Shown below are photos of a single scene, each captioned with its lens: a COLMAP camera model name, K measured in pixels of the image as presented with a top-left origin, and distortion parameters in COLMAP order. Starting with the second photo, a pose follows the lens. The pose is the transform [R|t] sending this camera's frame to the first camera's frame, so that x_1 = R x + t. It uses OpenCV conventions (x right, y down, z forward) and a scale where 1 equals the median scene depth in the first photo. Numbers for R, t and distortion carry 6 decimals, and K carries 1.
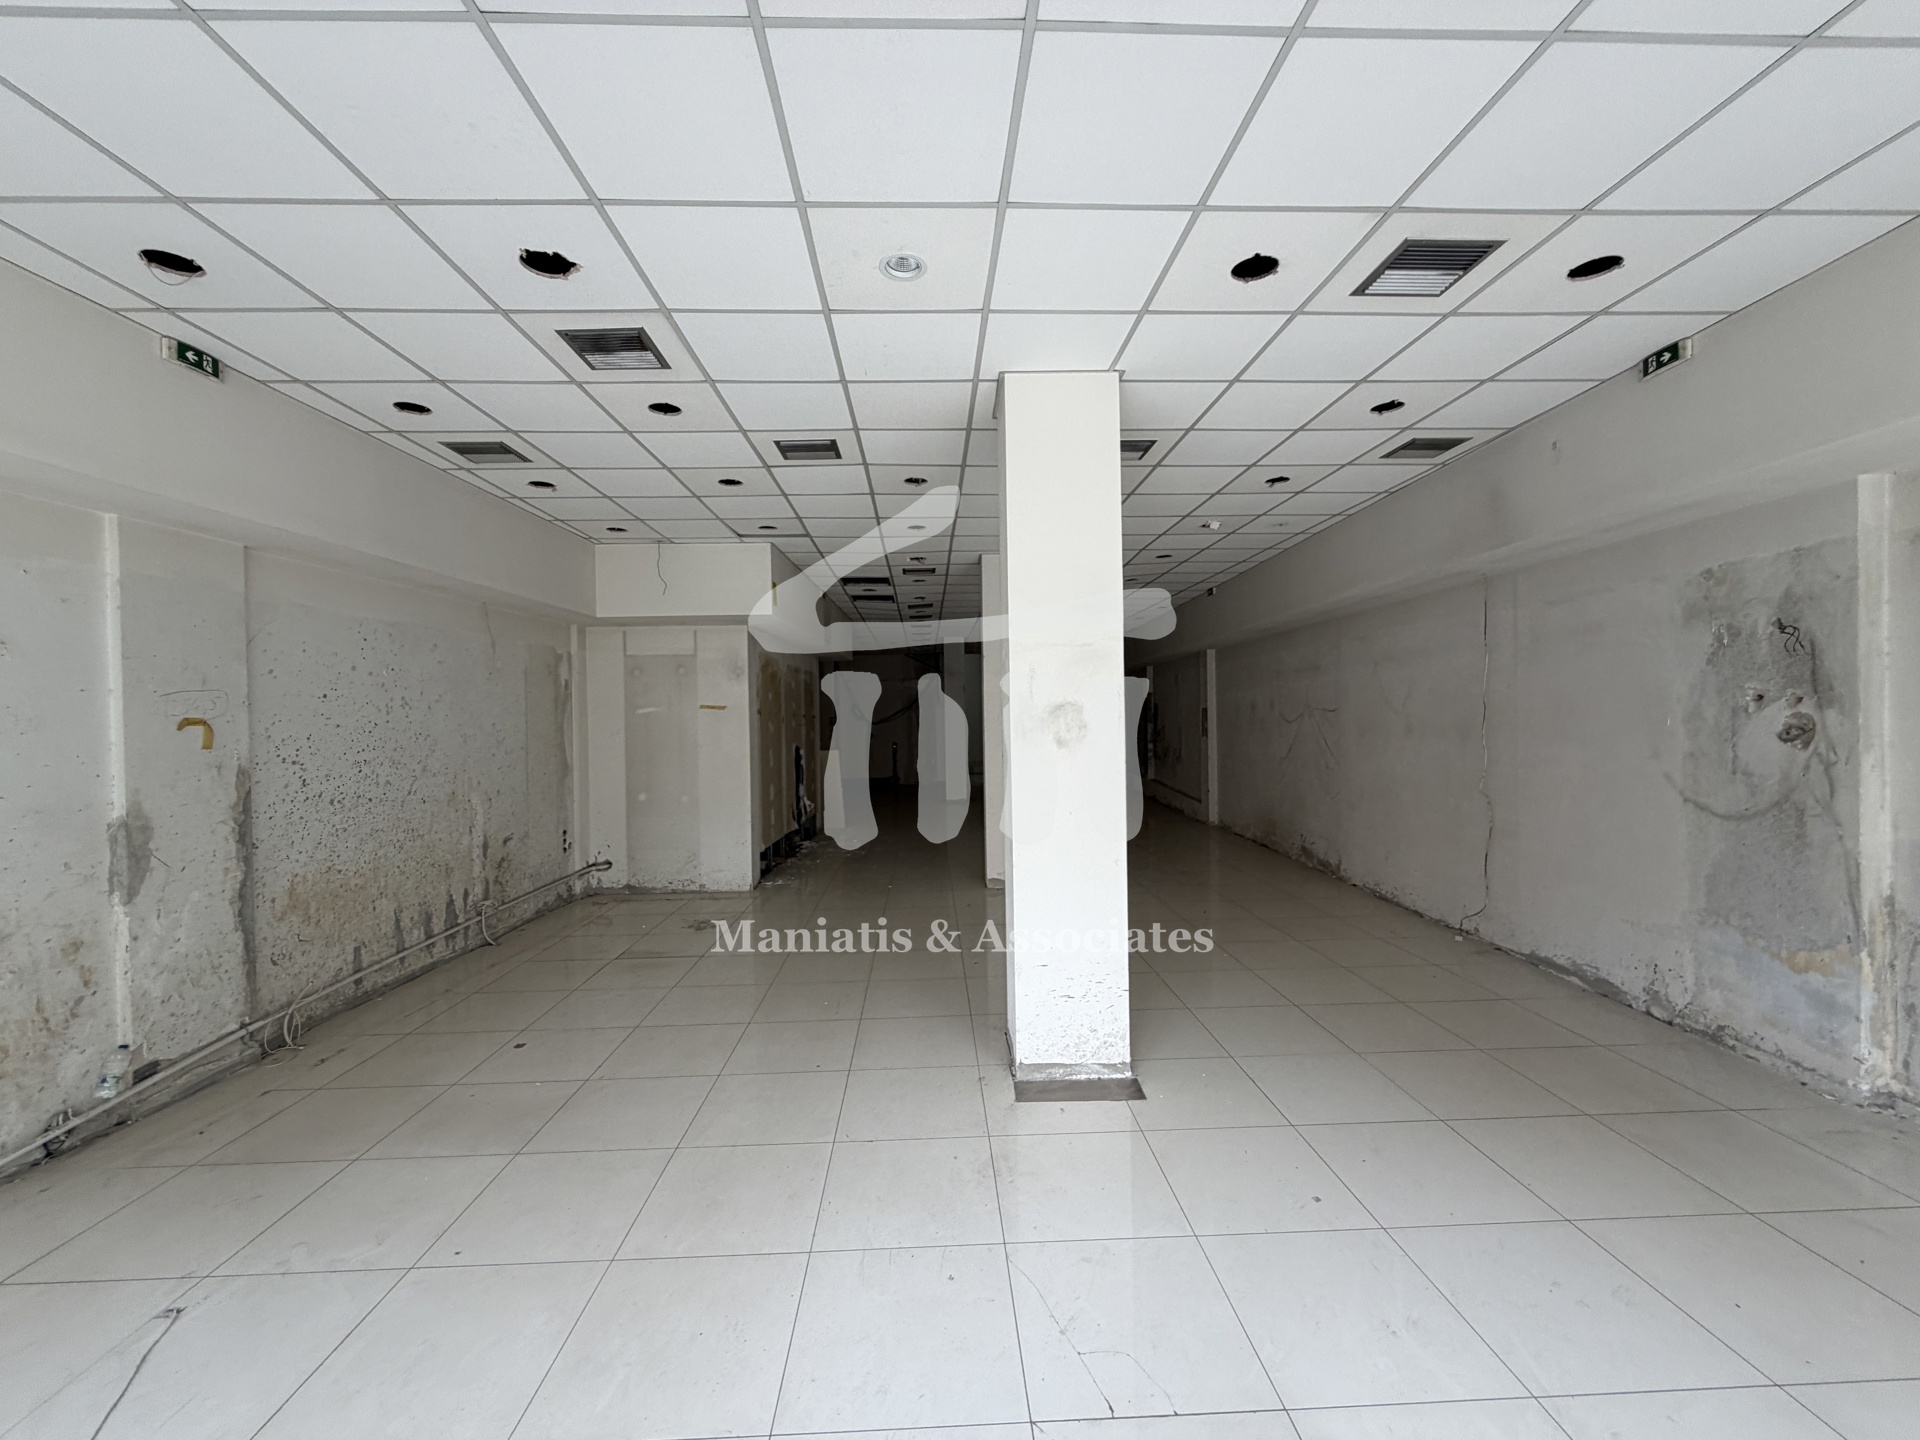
lens RADIAL K [[764.2, 0, 954.4], [0, 764.2, 721.4], [0, 0, 1]] dist [0.000522, -0.000295]
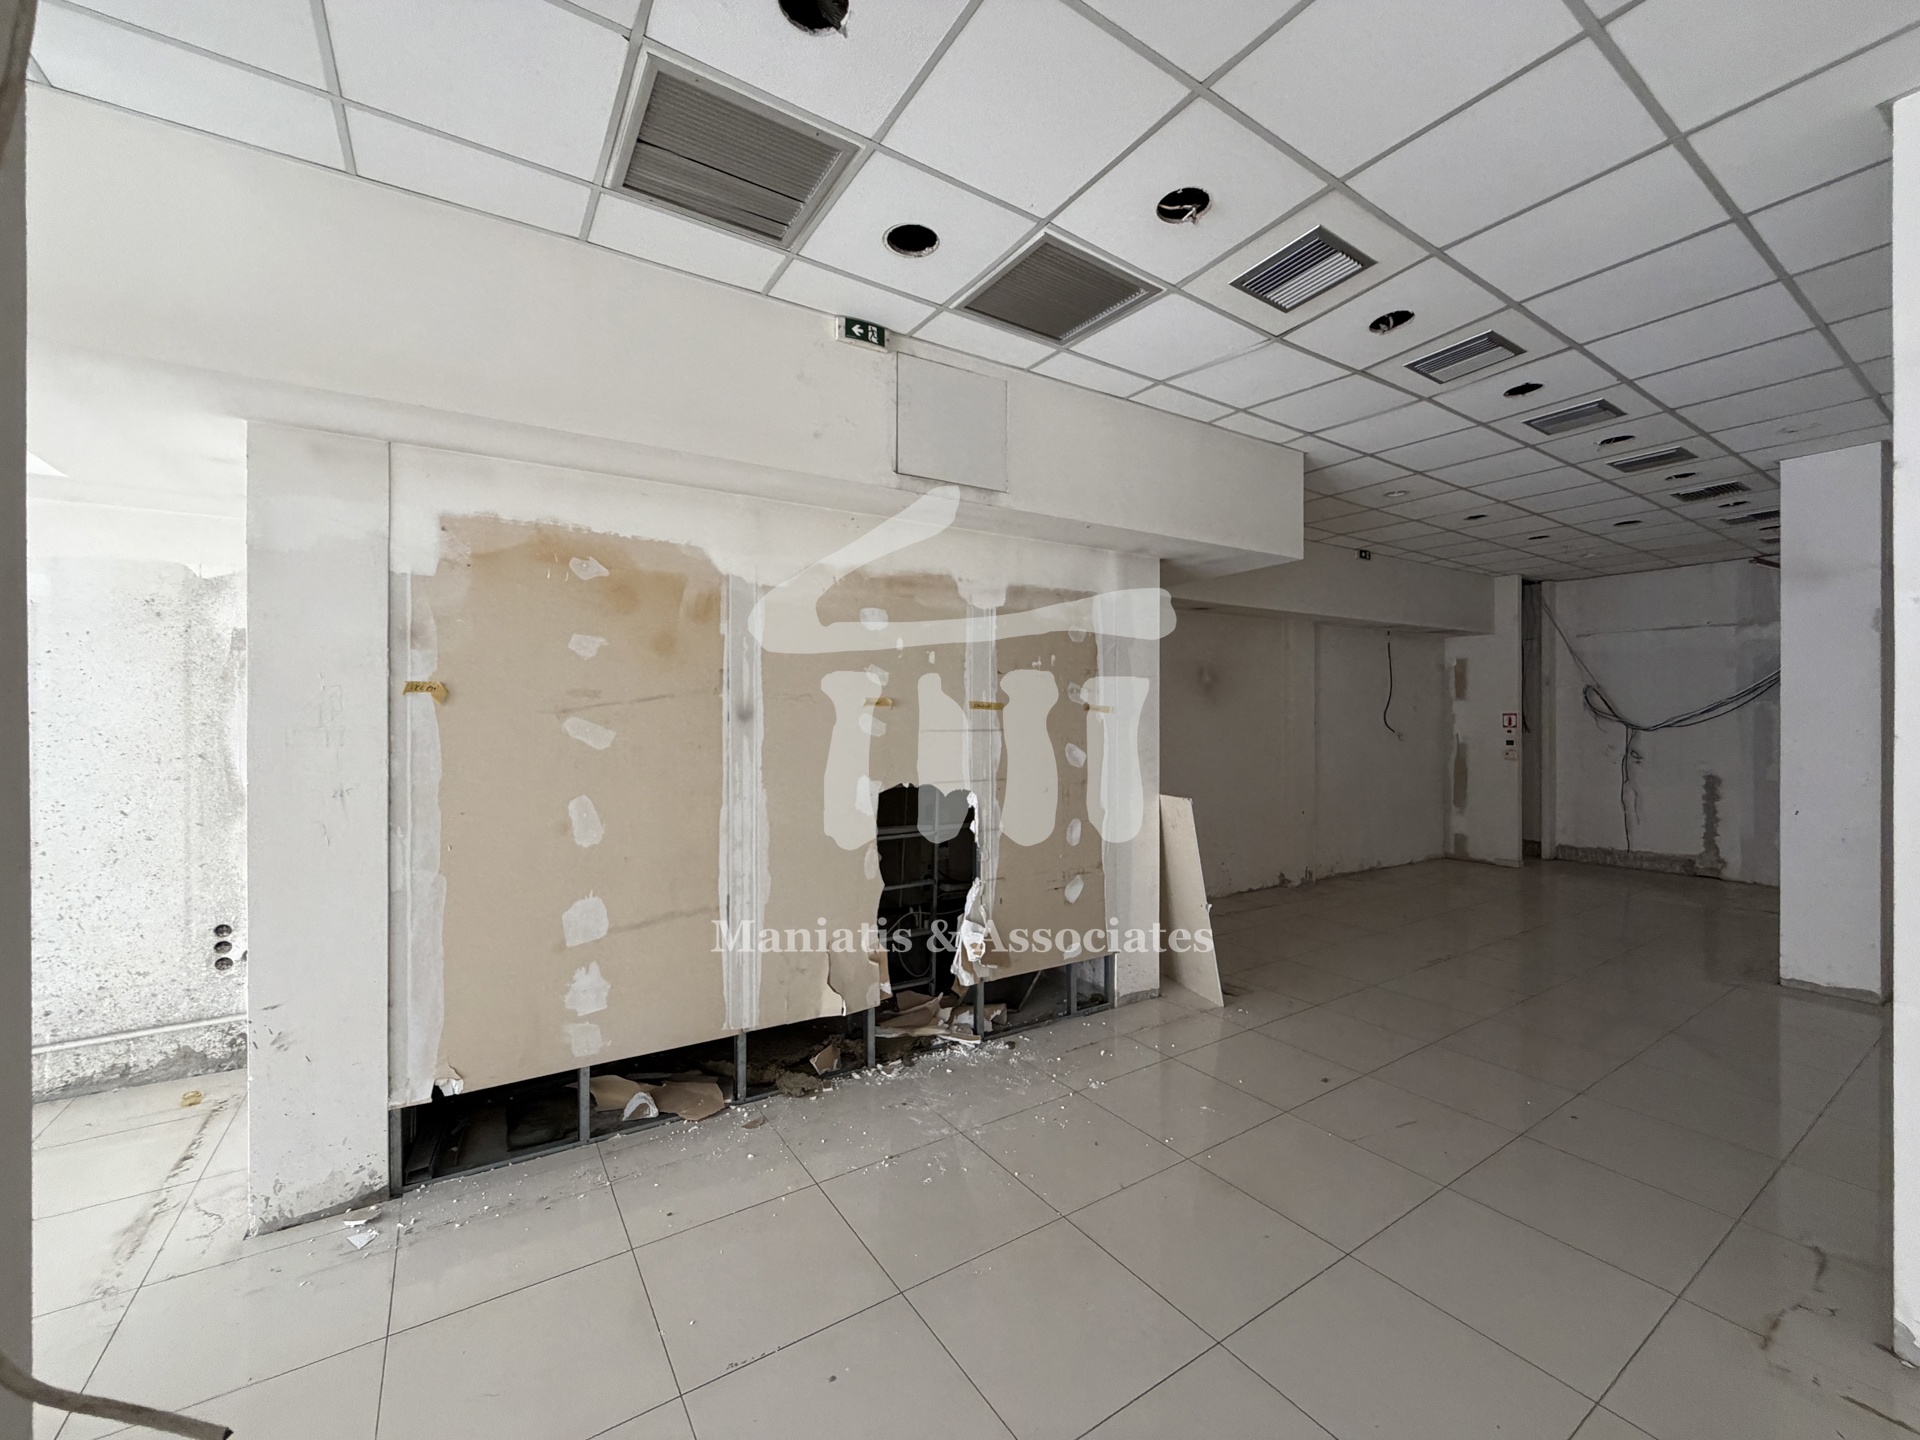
lens RADIAL K [[764.2, 0, 955.1], [0, 764.2, 720.3], [0, 0, 1]] dist [0.000522, -0.000295]
pose [[0.515806, 0.017361, -0.856529, 0.278199], [-0.012355, 0.999841, 0.012826, -0.010319], [0.856616, 0.003967, 0.515939, 1.828902]]
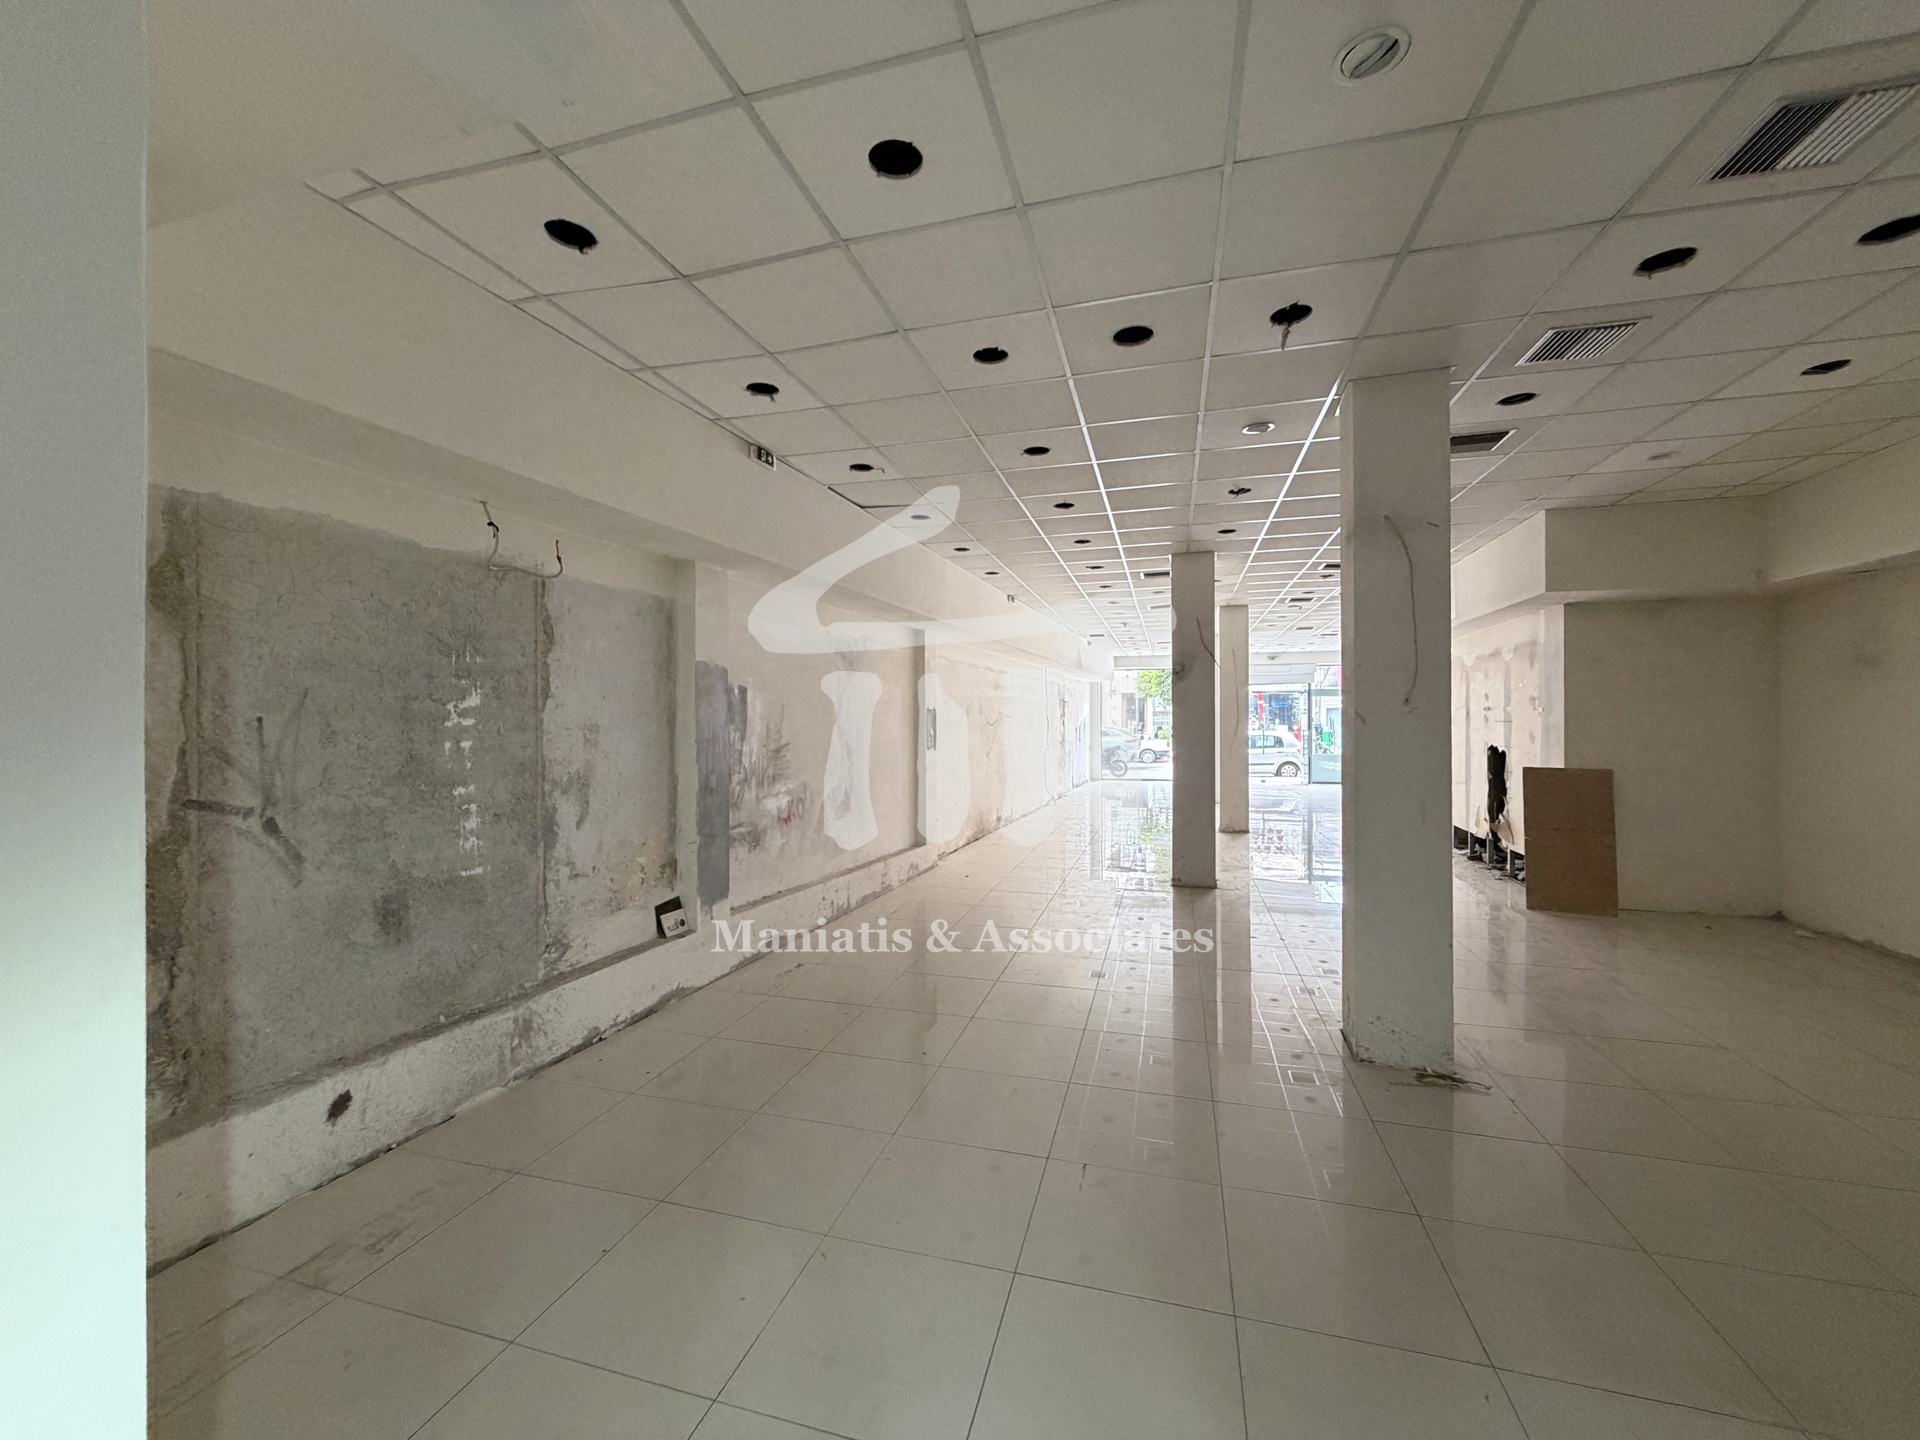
lens RADIAL K [[764.2, 0, 953.9], [0, 764.2, 719.7], [0, 0, 1]] dist [0.000522, -0.000295]
pose [[-0.950145, 0.020309, 0.311146, 0.201860], [0.021836, 0.999761, 0.001424, -0.021779], [-0.311042, 0.008147, -0.950361, 4.353313]]
